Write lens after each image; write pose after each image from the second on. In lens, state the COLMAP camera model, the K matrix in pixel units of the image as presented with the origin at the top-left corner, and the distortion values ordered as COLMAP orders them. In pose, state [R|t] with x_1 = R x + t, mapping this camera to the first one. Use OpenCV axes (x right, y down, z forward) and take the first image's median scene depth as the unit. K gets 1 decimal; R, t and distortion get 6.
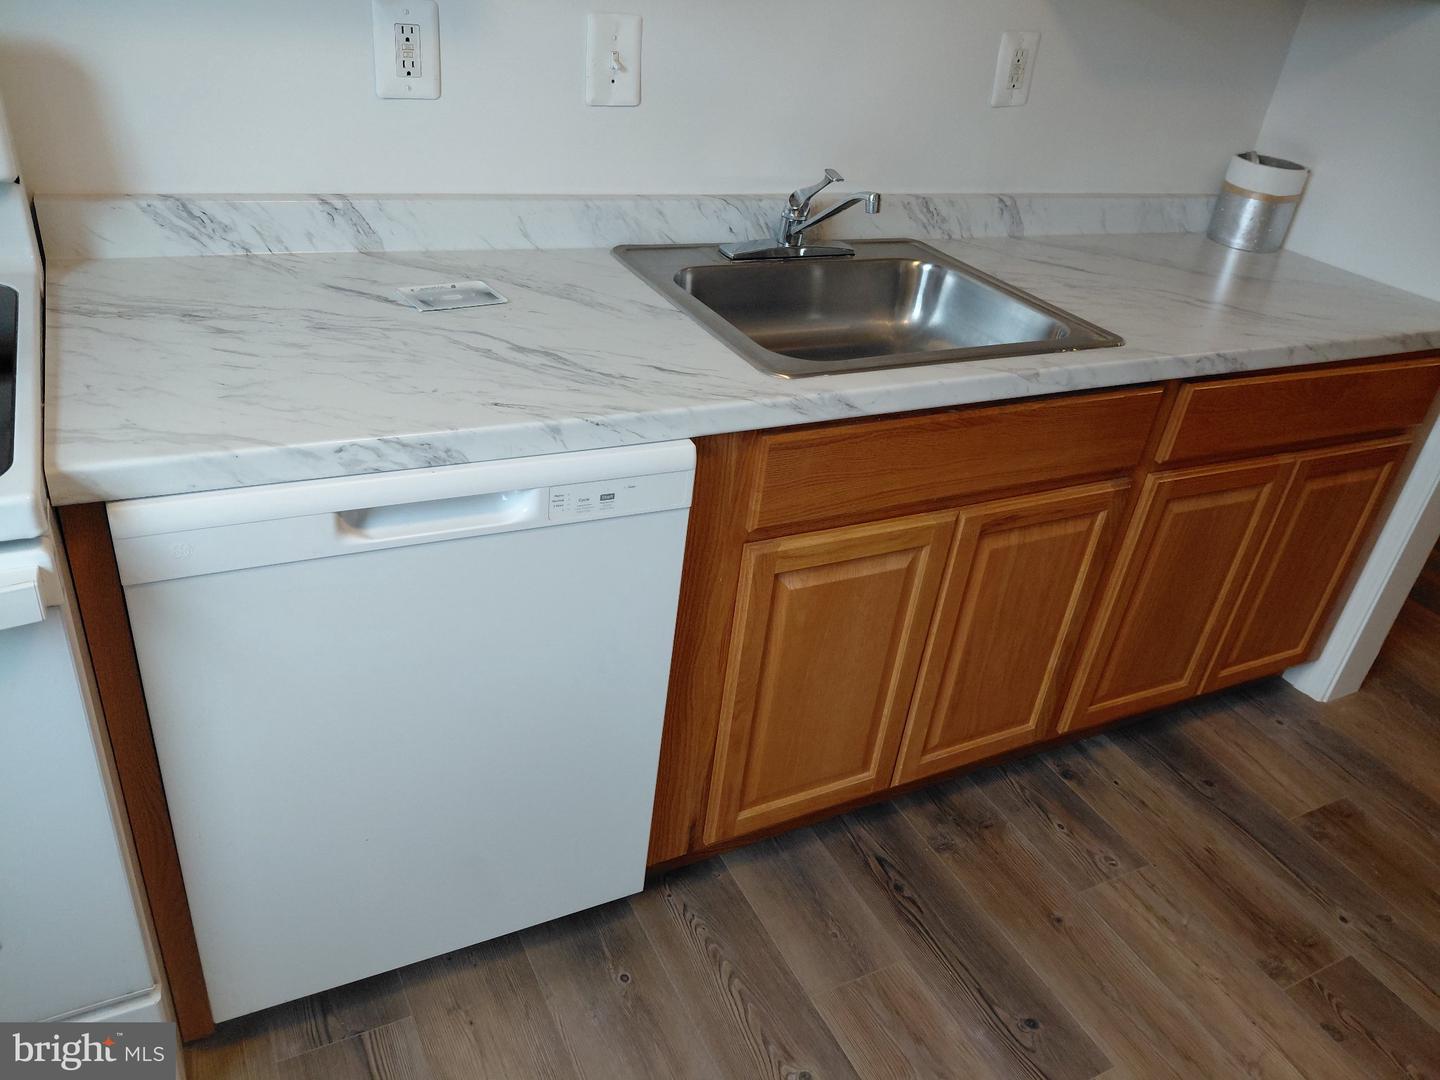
lens RADIAL K [[1067.5, 0, 725.2], [0, 1067.5, 555.3], [0, 0, 1]] dist [0.039834, -0.078178]
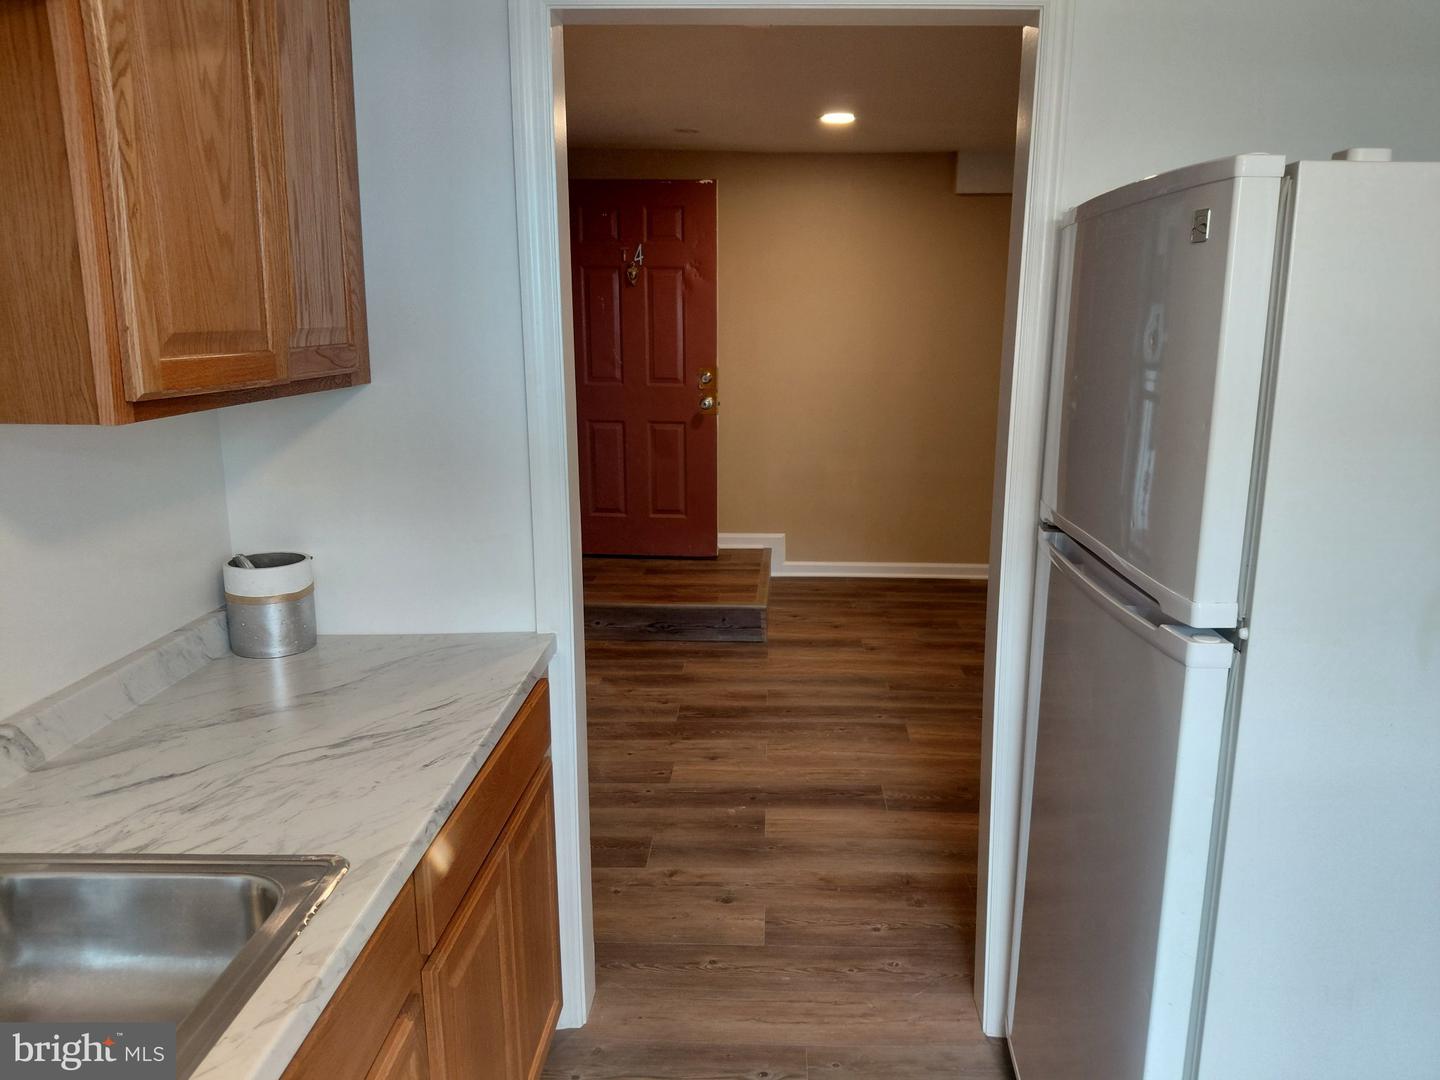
lens RADIAL K [[1067.5, 0, 745.3], [0, 1067.5, 557.0], [0, 0, 1]] dist [0.039834, -0.078178]
pose [[0.477743, -0.301422, 0.825171, -0.061961], [0.503093, 0.863891, 0.024294, -0.259185], [-0.720180, 0.403531, 0.564361, 0.267800]]
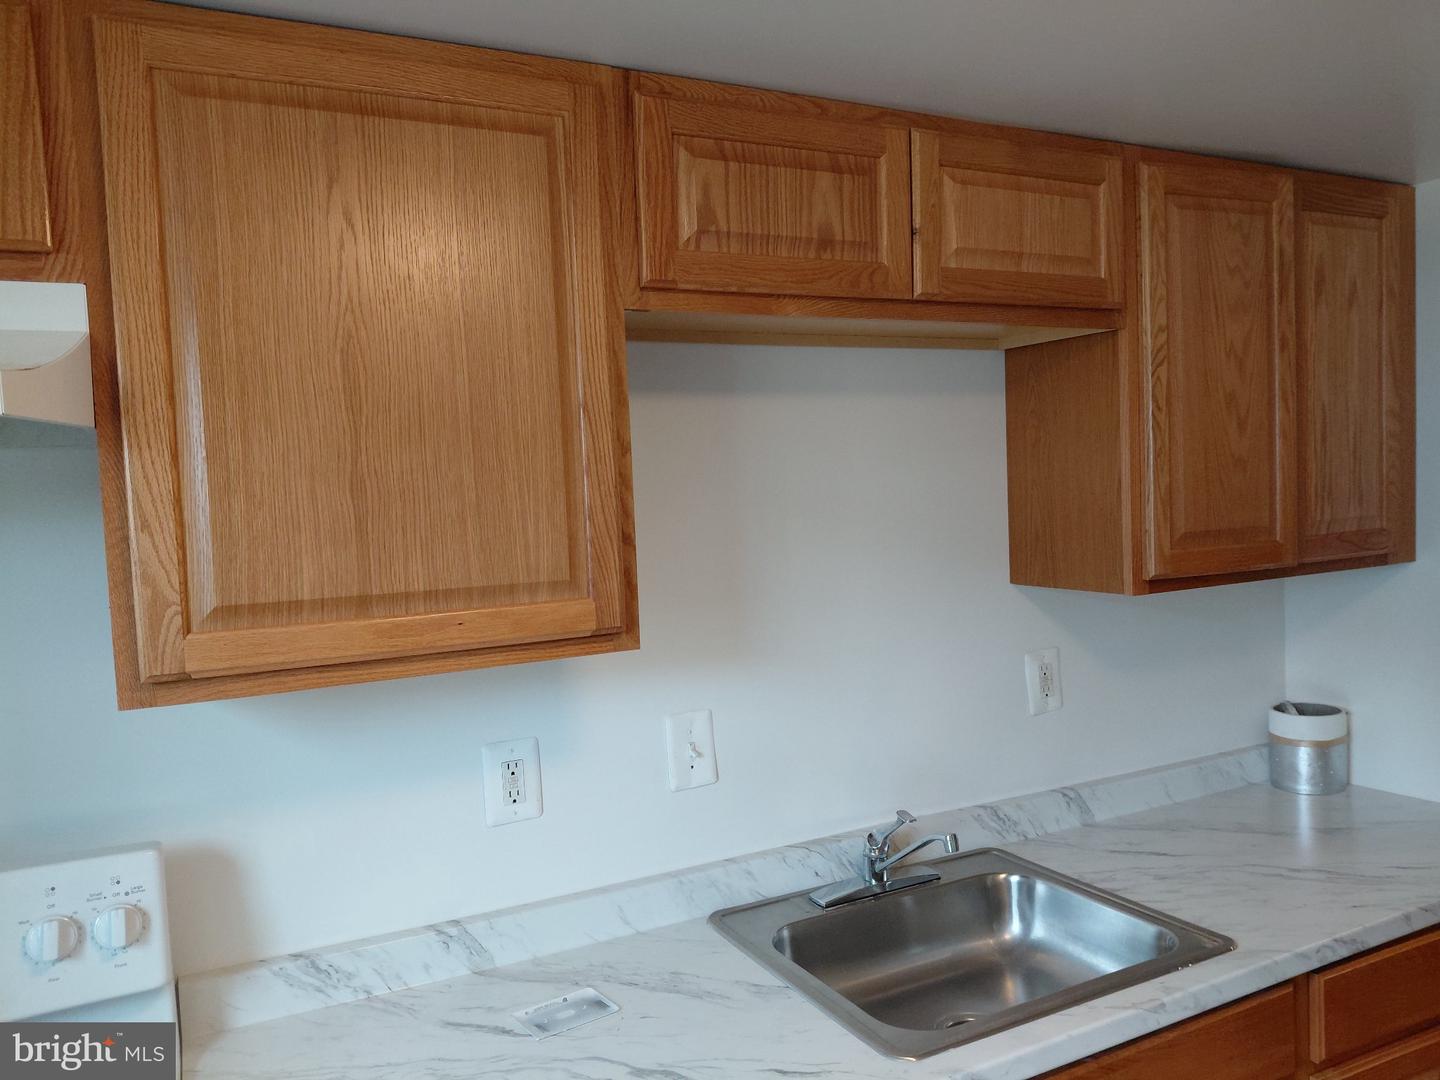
lens RADIAL K [[1067.5, 0, 724.6], [0, 1067.5, 545.3], [0, 0, 1]] dist [0.039834, -0.078178]
pose [[0.986337, -0.163535, -0.019876, -0.011696], [0.133845, 0.865857, -0.482055, -0.103709], [0.096043, 0.472809, 0.875915, -0.078236]]
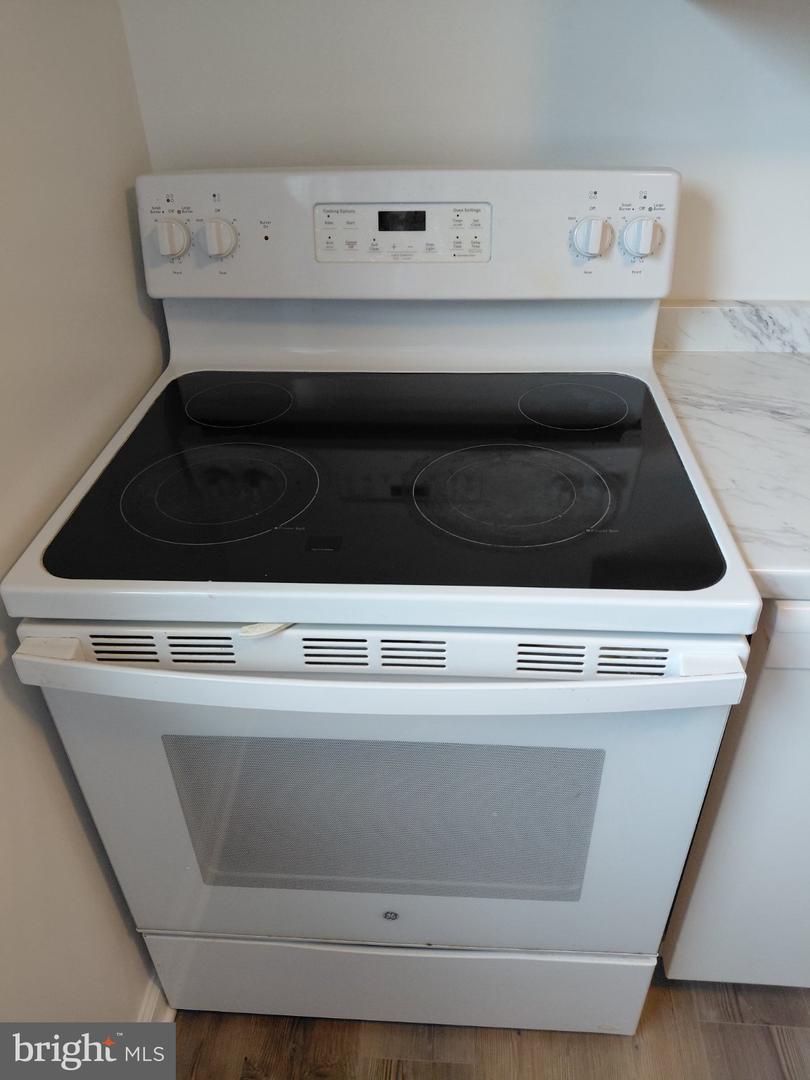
lens RADIAL K [[800.6, 0, 402.3], [0, 800.6, 533.3], [0, 0, 1]] dist [0.039834, -0.078178]
pose [[0.841676, 0.181990, -0.508391, -0.298019], [-0.170698, 0.982887, 0.069243, -0.067559], [0.512293, 0.028501, 0.858338, 0.026971]]
